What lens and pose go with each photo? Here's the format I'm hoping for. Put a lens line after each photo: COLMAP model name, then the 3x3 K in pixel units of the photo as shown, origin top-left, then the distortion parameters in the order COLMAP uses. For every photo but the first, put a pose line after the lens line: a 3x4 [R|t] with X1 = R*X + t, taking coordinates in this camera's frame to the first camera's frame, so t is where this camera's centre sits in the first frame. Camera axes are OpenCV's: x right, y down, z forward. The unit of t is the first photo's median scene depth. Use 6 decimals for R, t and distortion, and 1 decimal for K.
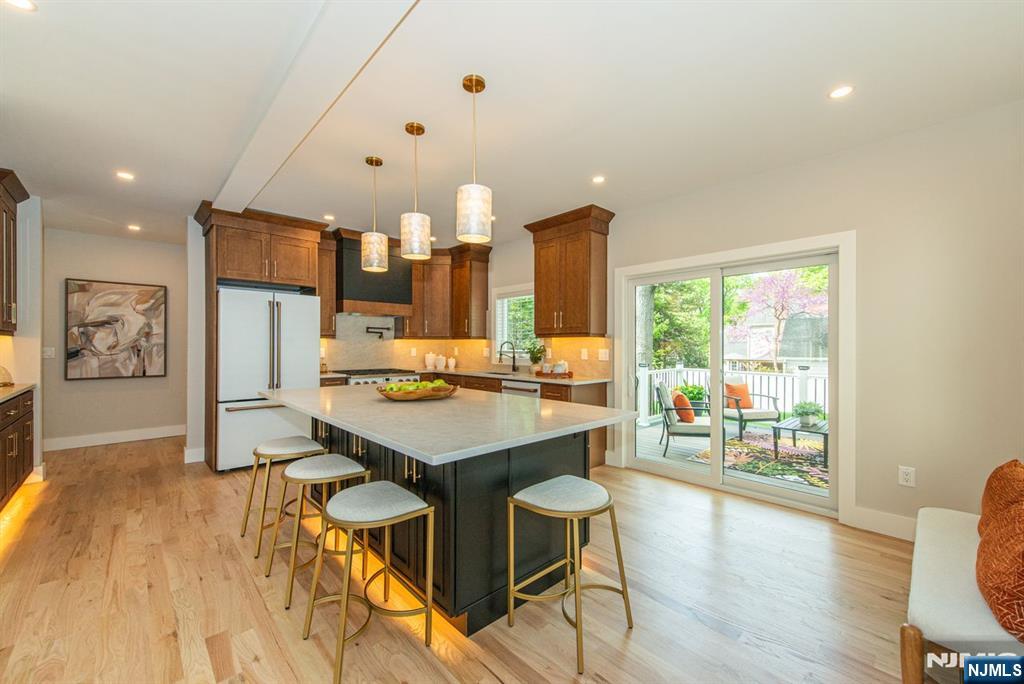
lens RADIAL K [[401.0, 0, 521.6], [0, 401.0, 345.3], [0, 0, 1]] dist [-0.014819, 0.000105]
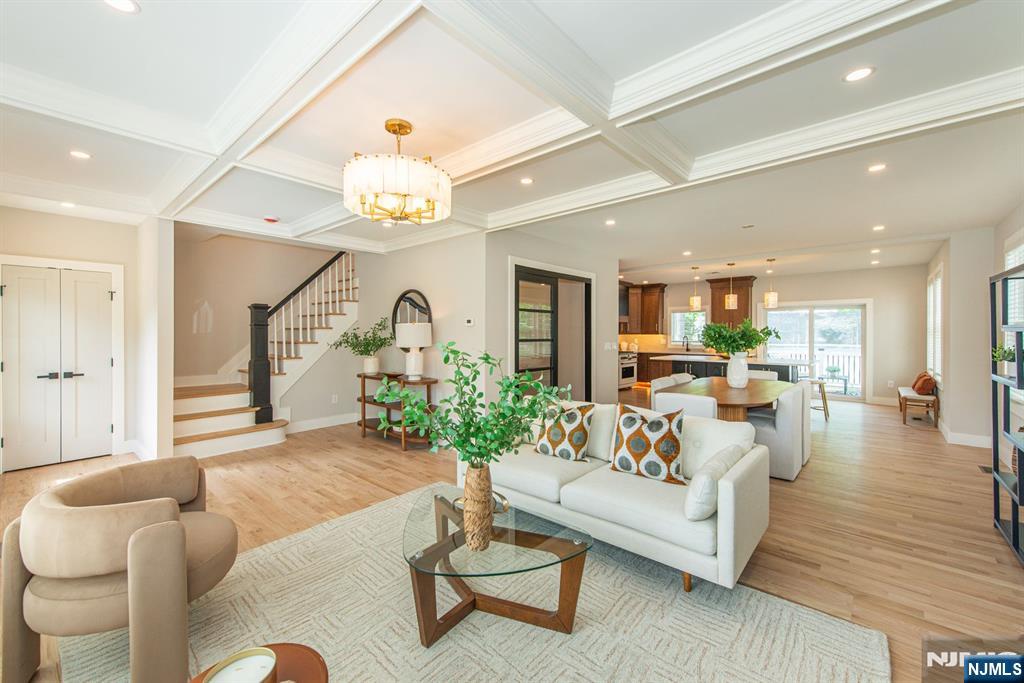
lens RADIAL K [[401.0, 0, 531.5], [0, 401.0, 334.1], [0, 0, 1]] dist [-0.014819, 0.000105]
pose [[0.993152, -0.001599, 0.116820, -1.083880], [-0.000220, 0.999879, 0.015555, -0.051246], [-0.116830, -0.015474, 0.993031, -0.865614]]
